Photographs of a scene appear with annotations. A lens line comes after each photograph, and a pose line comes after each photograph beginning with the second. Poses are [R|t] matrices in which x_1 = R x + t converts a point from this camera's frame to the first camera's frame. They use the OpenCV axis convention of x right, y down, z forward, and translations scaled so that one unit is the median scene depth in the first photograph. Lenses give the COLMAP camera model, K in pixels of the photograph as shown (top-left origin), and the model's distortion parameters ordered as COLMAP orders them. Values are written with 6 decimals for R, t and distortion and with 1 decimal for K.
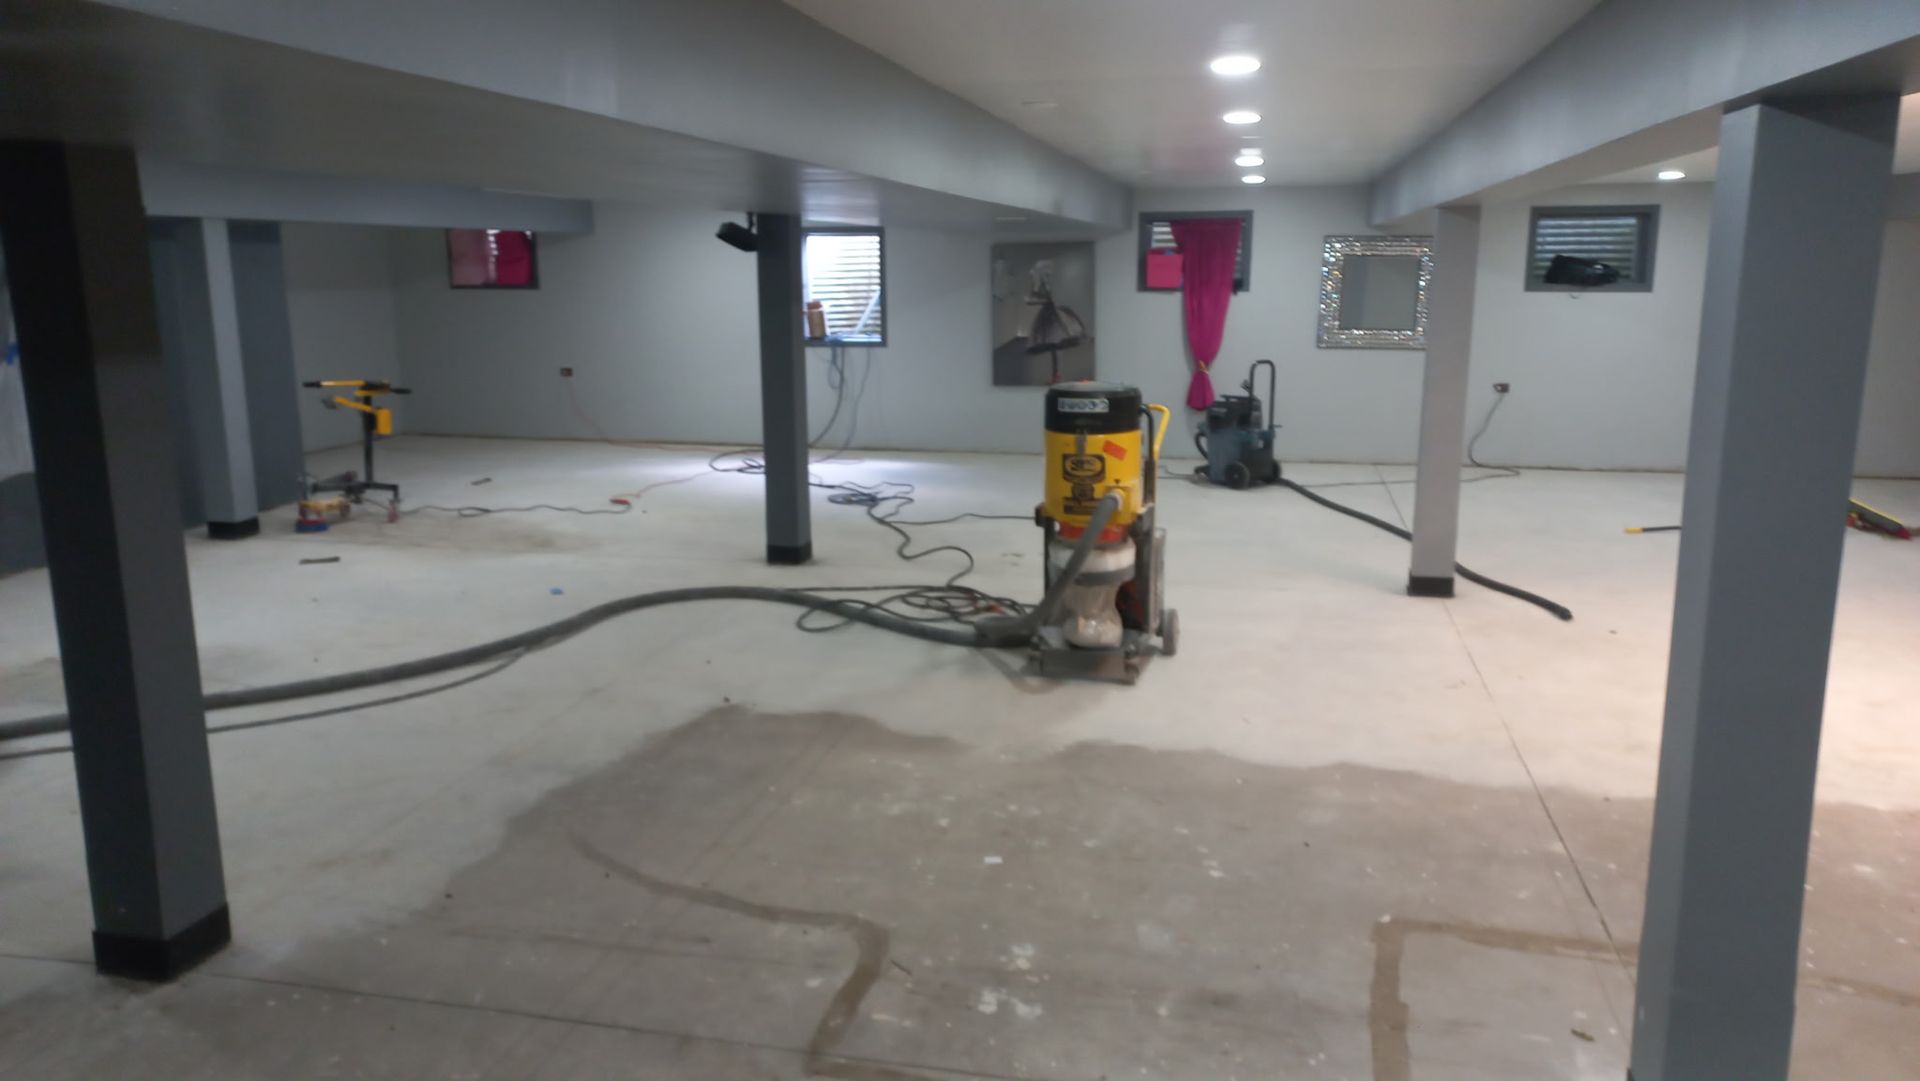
lens RADIAL K [[1386.4, 0, 958.9], [0, 1386.4, 539.3], [0, 0, 1]] dist [0.035222, -0.002014]
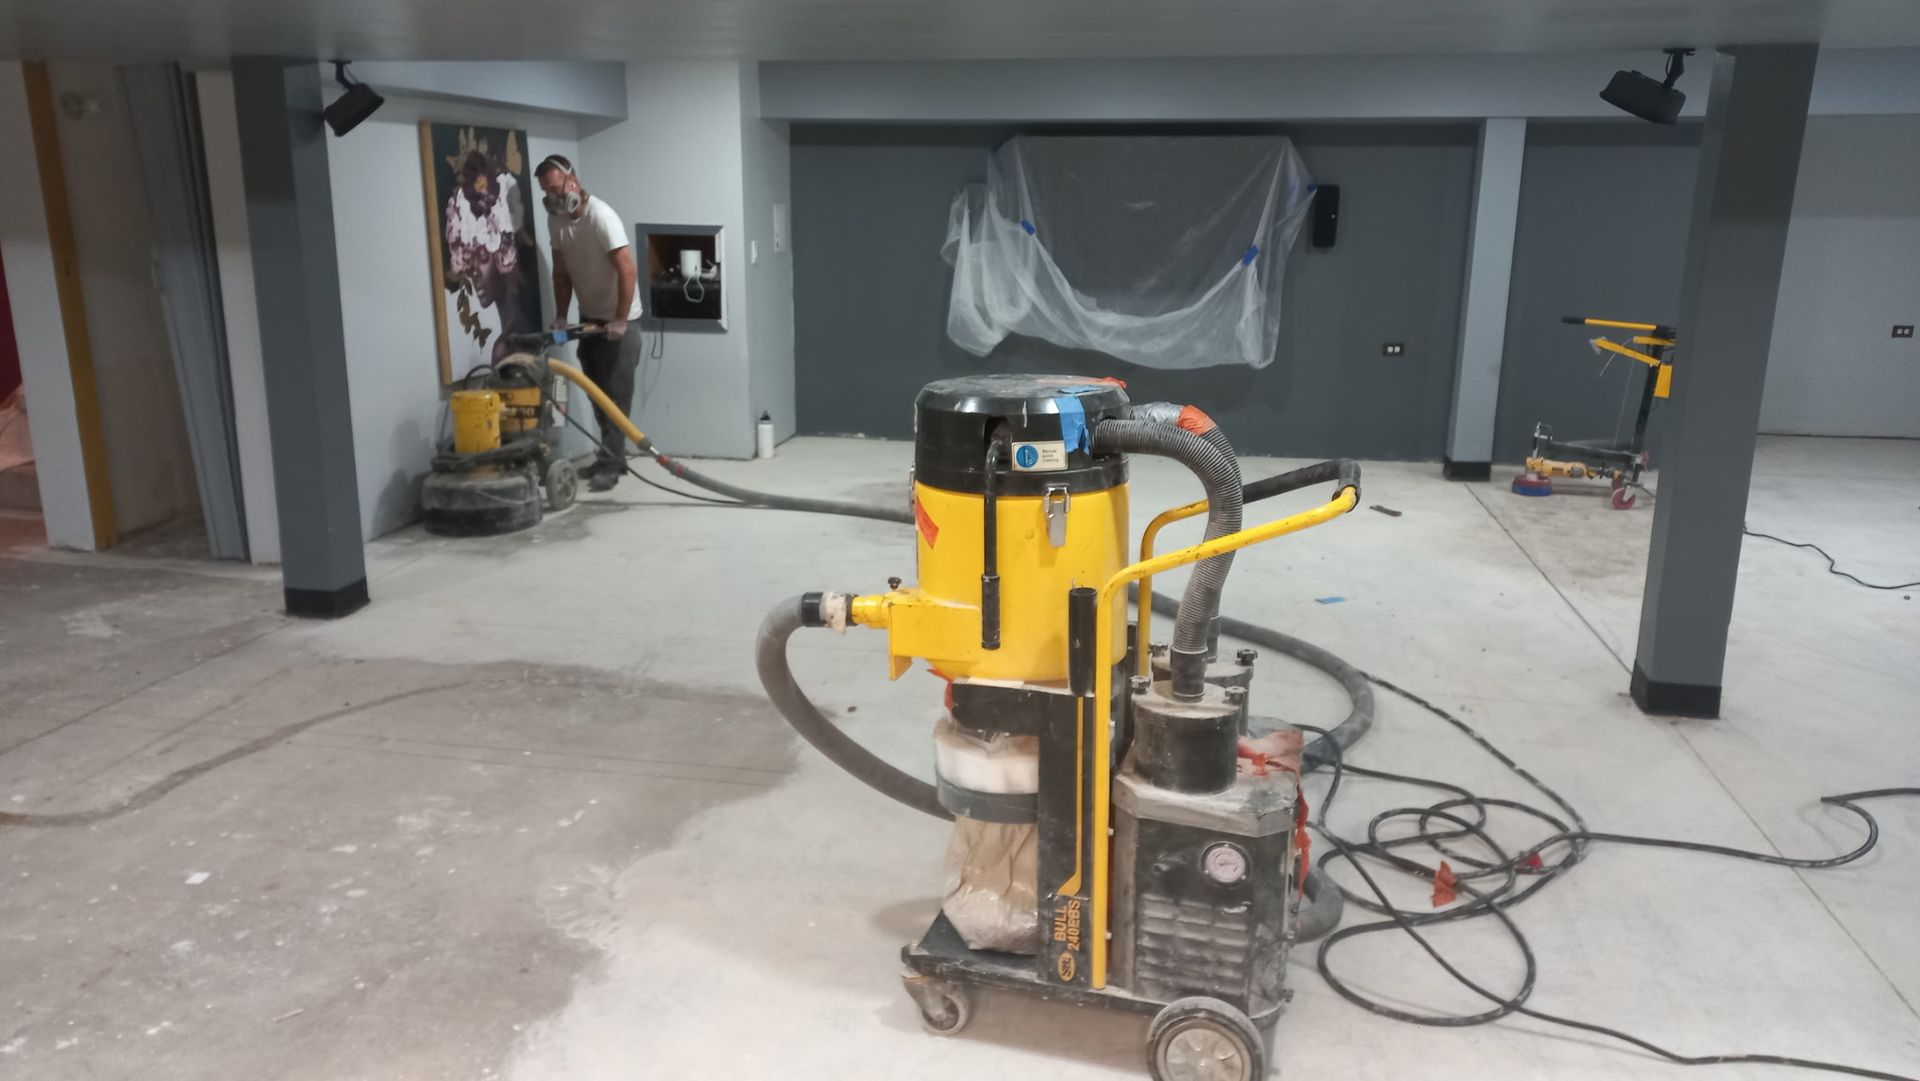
lens RADIAL K [[1386.4, 0, 960.6], [0, 1386.4, 542.3], [0, 0, 1]] dist [0.035222, -0.002014]
pose [[0.009525, 0.242947, -0.969993, 0.705549], [-0.206765, 0.949552, 0.235797, -0.211933], [0.978344, 0.198314, 0.059278, 1.253703]]
